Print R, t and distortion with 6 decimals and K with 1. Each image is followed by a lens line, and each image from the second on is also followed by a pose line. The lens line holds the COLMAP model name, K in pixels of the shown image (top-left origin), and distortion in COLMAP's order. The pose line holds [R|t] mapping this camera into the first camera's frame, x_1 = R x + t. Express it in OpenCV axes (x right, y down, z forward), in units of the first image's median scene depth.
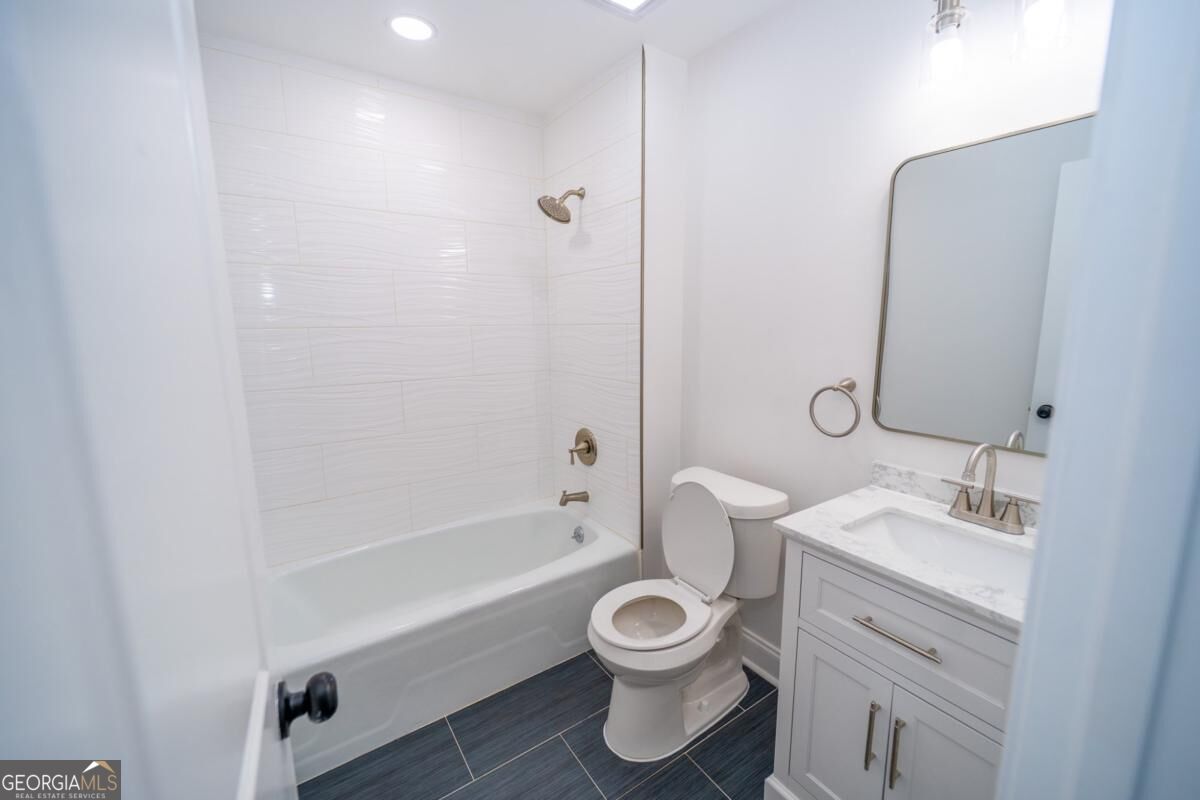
lens RADIAL K [[481.7, 0, 600.5], [0, 481.7, 397.8], [0, 0, 1]] dist [0.001955, -0.000523]
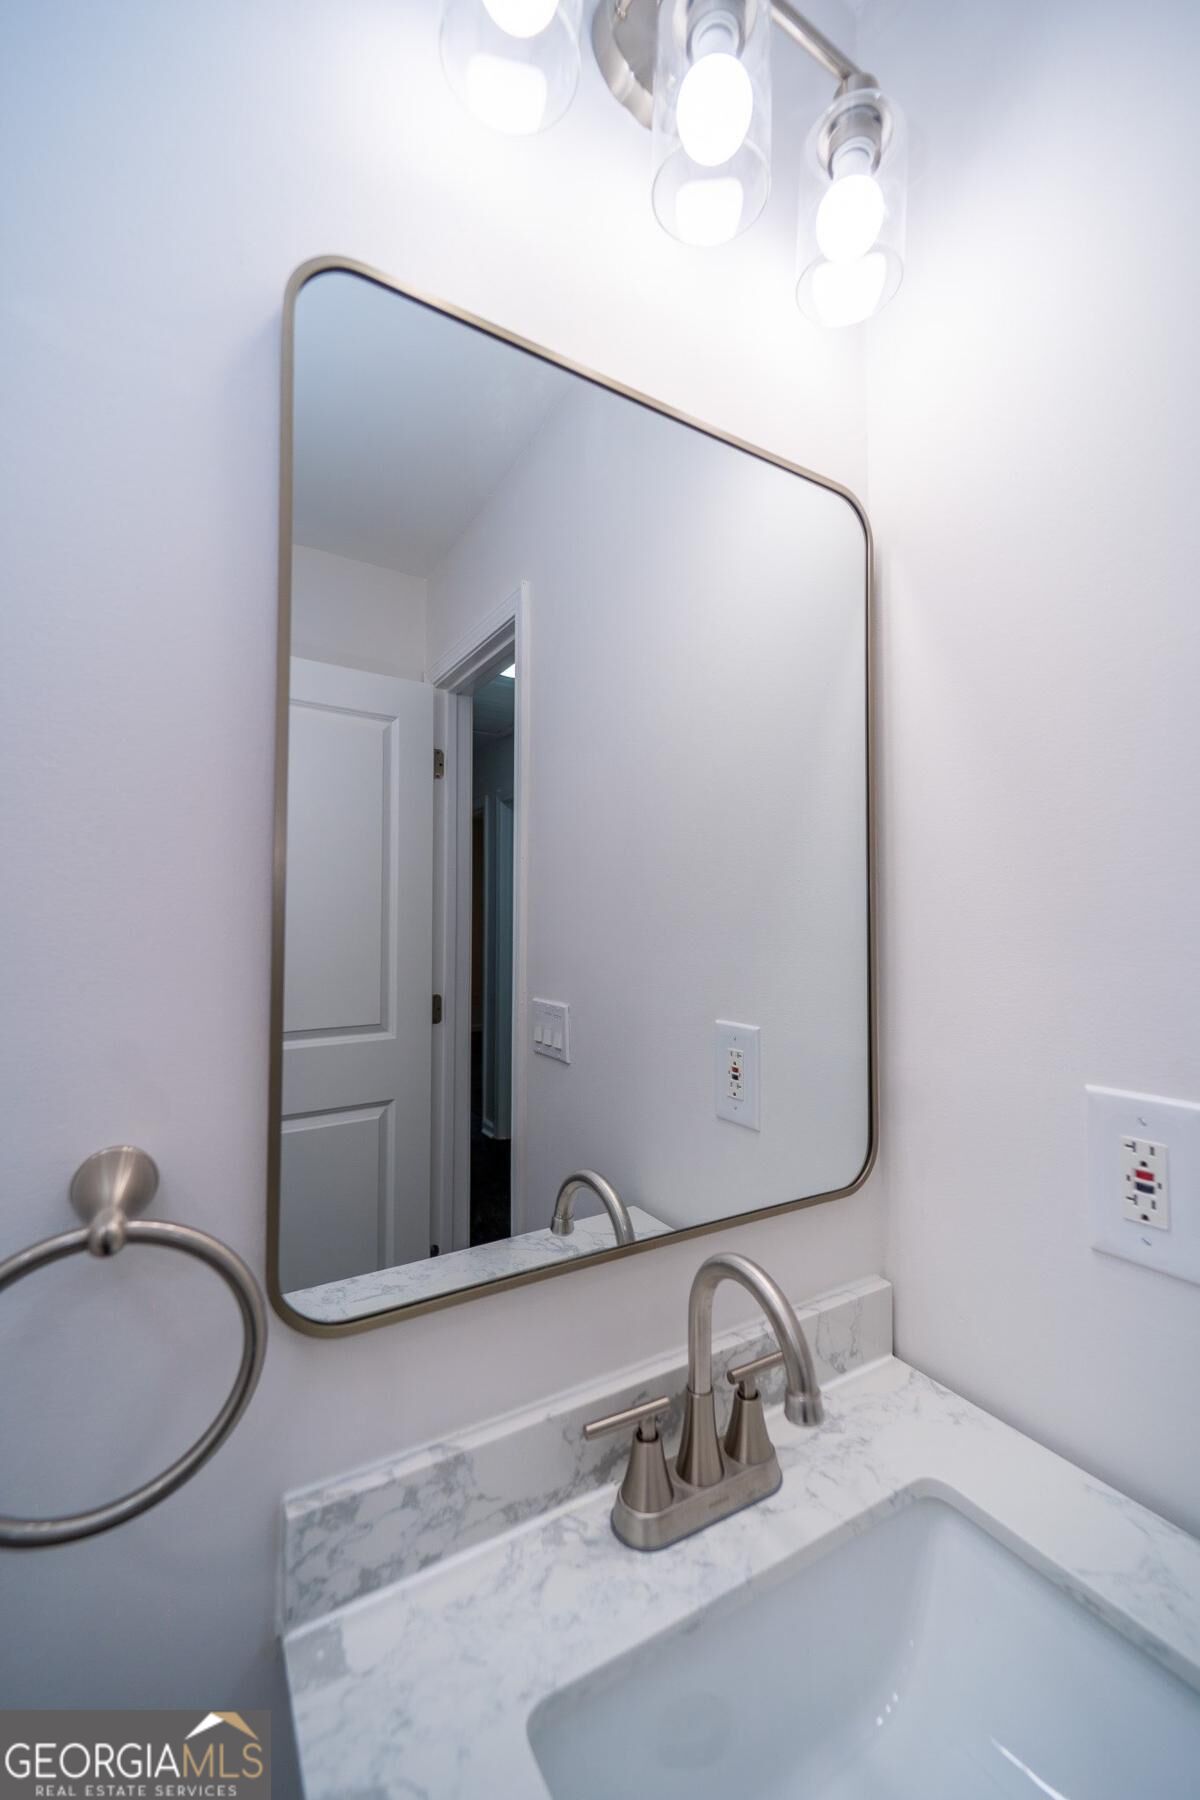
lens RADIAL K [[722.6, 0, 600.1], [0, 722.6, 901.4], [0, 0, 1]] dist [0.001955, -0.000523]
pose [[0.061381, 0.047801, 0.996969, 0.250487], [0.156257, 0.986076, -0.056899, -0.101485], [-0.985807, 0.159276, 0.053057, 0.842693]]
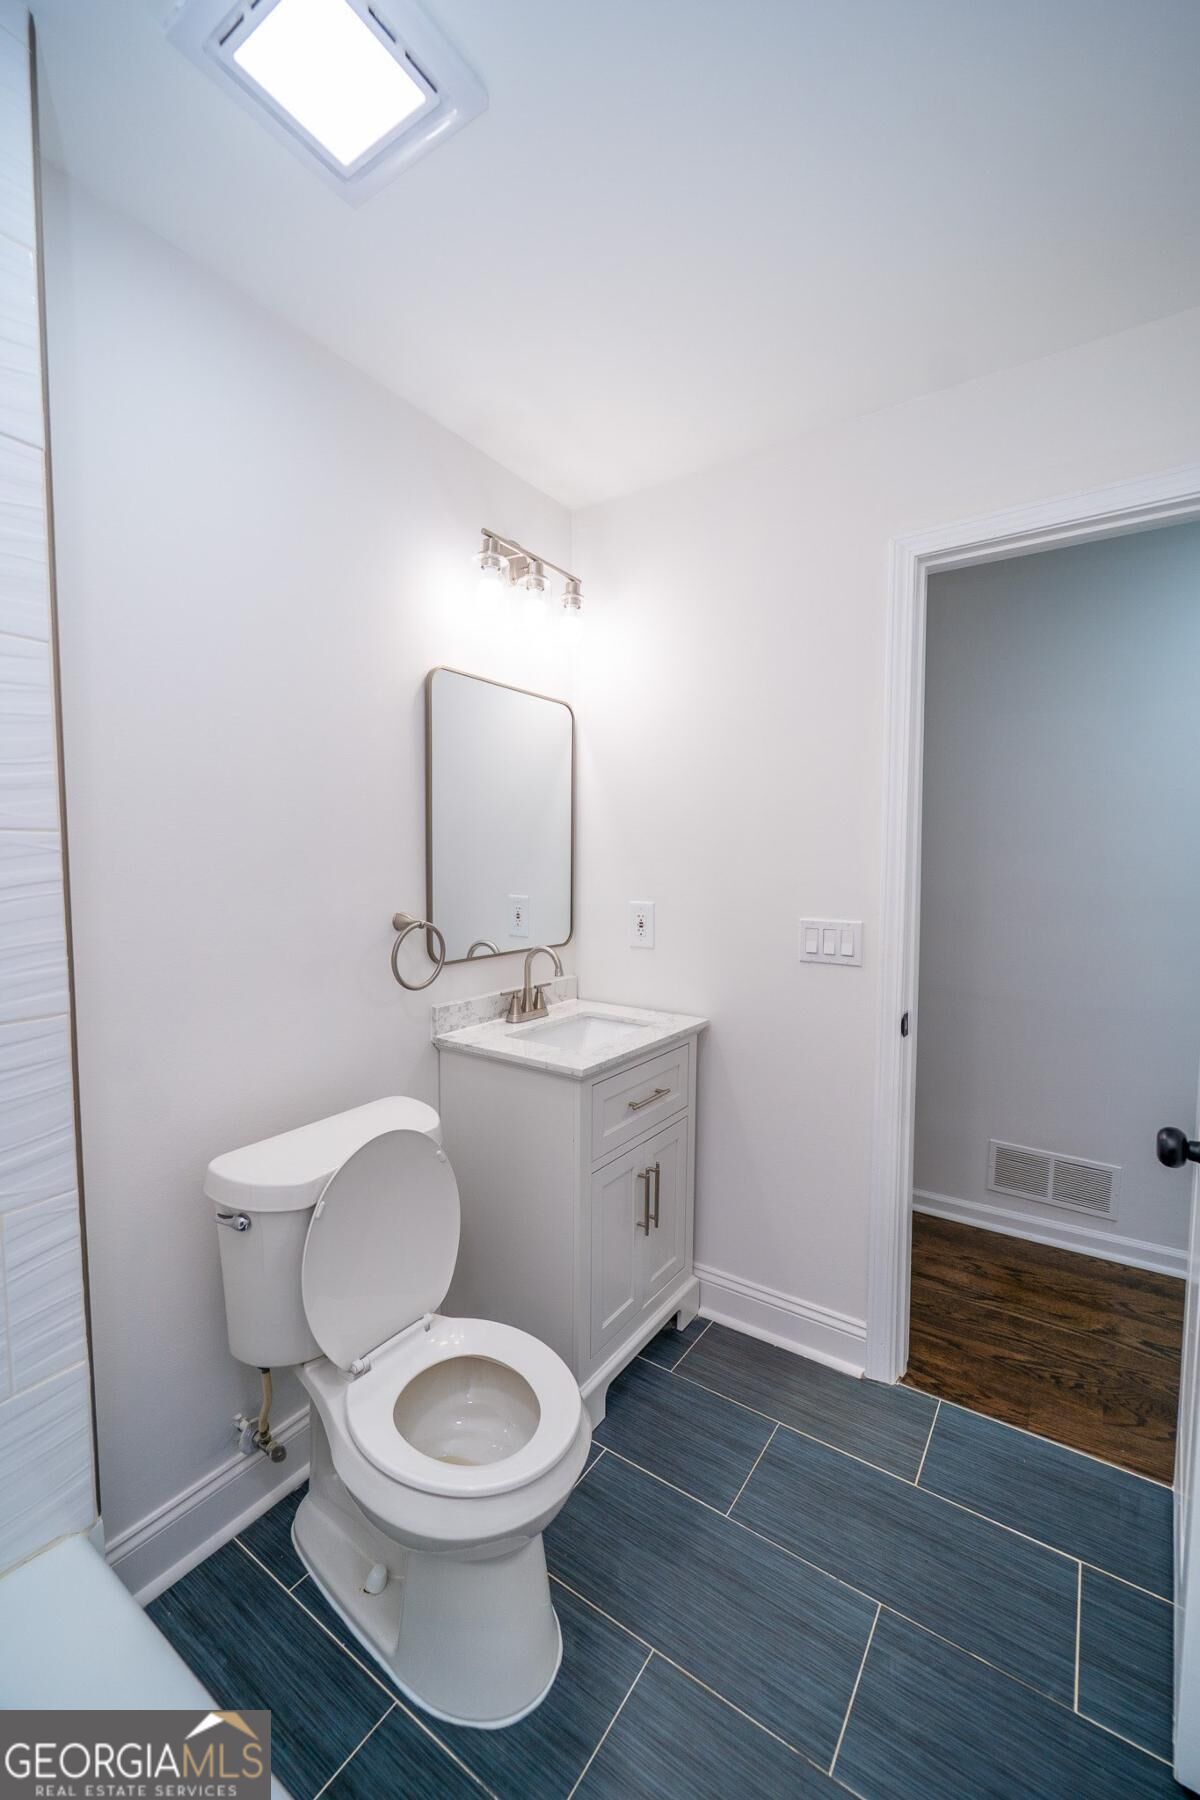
lens RADIAL K [[722.6, 0, 600.1], [0, 722.6, 901.4], [0, 0, 1]] dist [0.001955, -0.000523]
pose [[-0.365733, -0.044791, 0.929641, -0.725121], [0.145505, 0.983808, 0.104644, -0.143263], [-0.919276, 0.173540, -0.353294, 1.206263]]
